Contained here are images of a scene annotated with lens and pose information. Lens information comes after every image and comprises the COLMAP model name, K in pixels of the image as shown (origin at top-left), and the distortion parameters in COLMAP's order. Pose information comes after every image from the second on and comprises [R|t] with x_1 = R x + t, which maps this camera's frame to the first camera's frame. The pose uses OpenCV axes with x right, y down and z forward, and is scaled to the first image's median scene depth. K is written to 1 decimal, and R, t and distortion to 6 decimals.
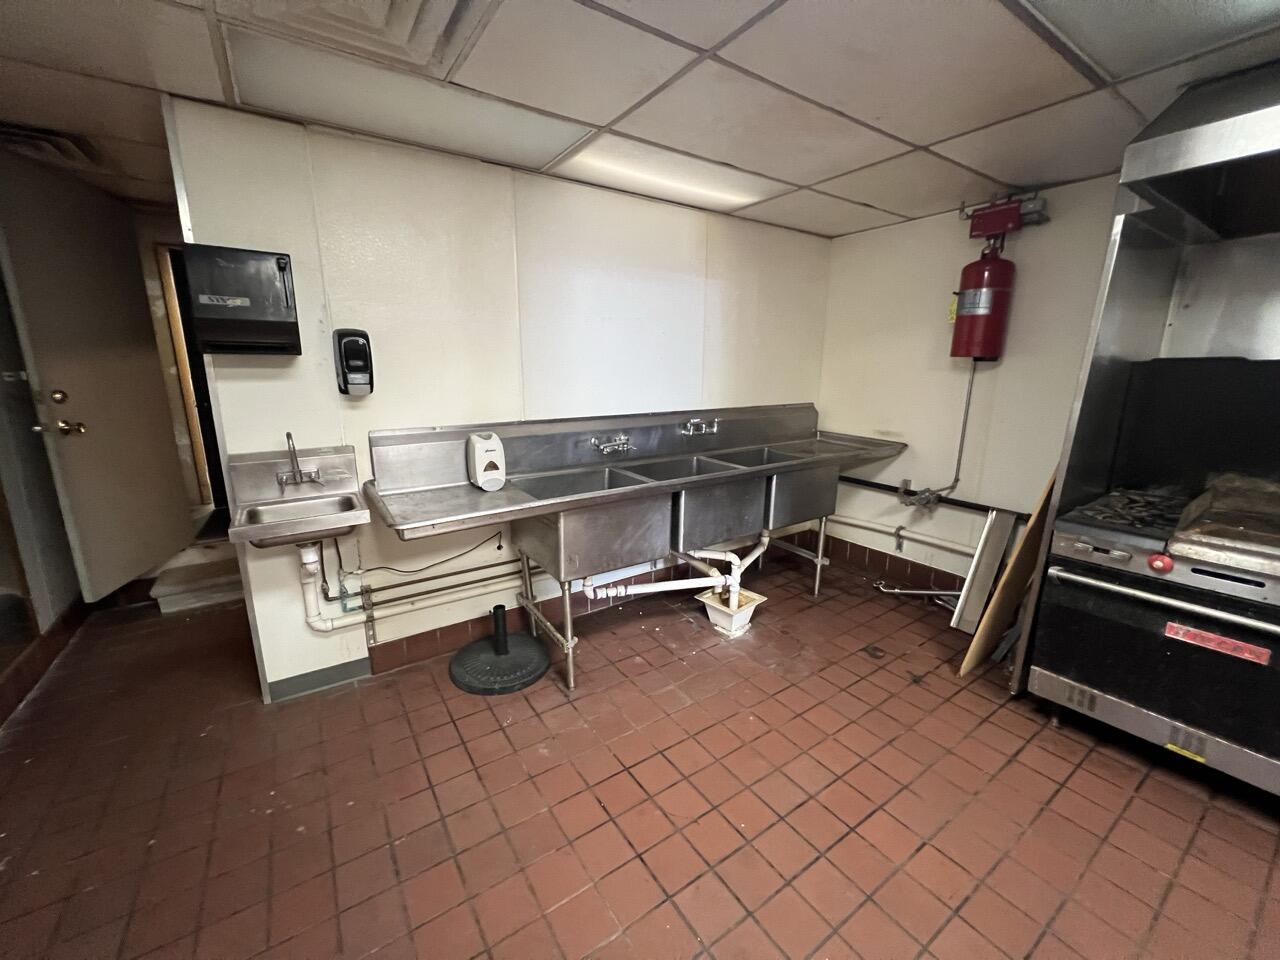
lens RADIAL K [[511.6, 0, 639.3], [0, 511.6, 477.5], [0, 0, 1]] dist [-0.000176, 0.000044]
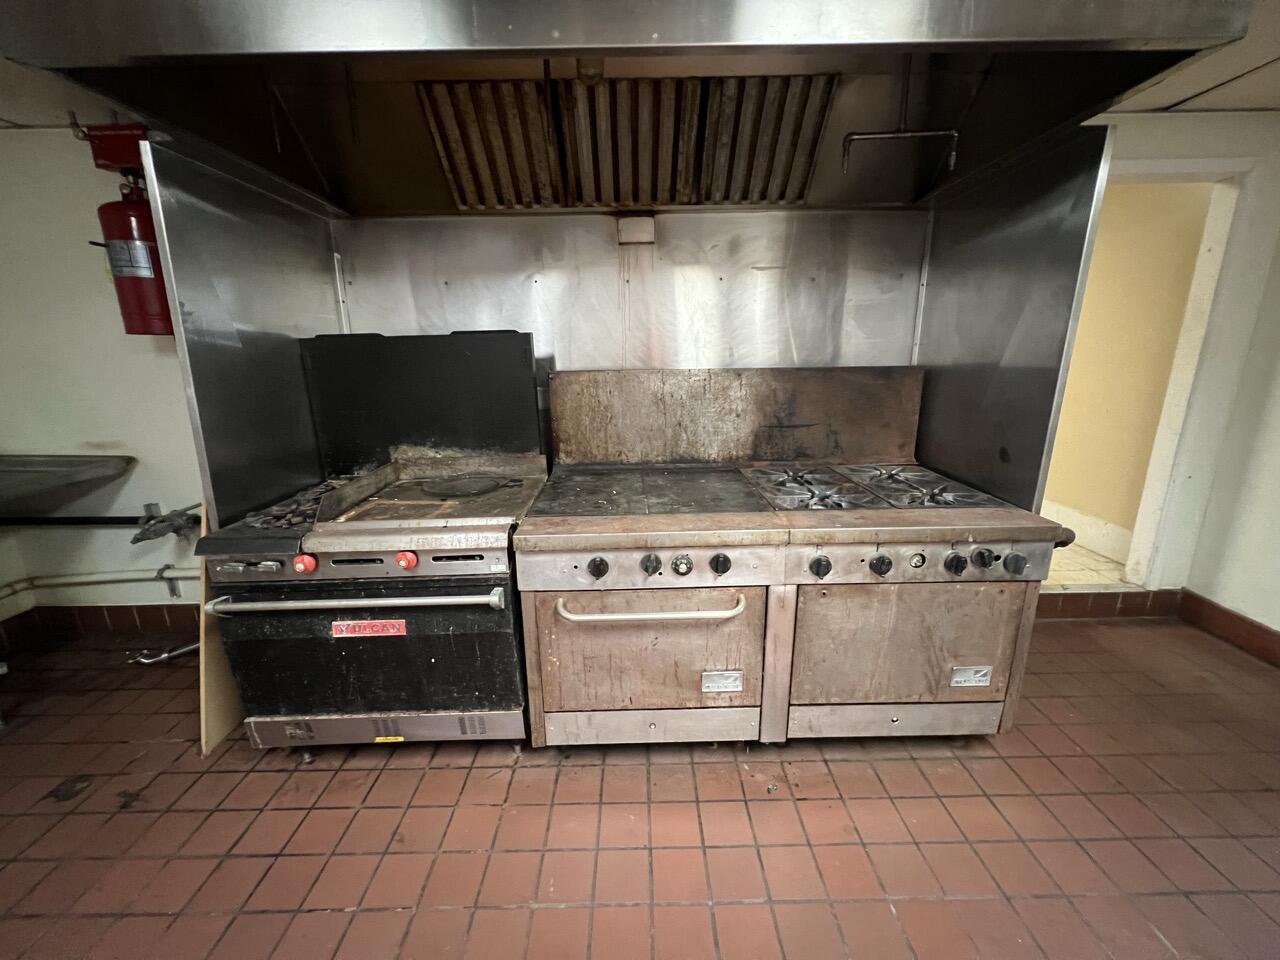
lens RADIAL K [[511.6, 0, 639.3], [0, 511.6, 477.5], [0, 0, 1]] dist [-0.000176, 0.000044]
pose [[0.555416, -0.211919, 0.804117, 0.409100], [0.191947, 0.973542, 0.123989, 0.013905], [-0.809117, 0.085483, 0.581397, 0.001208]]
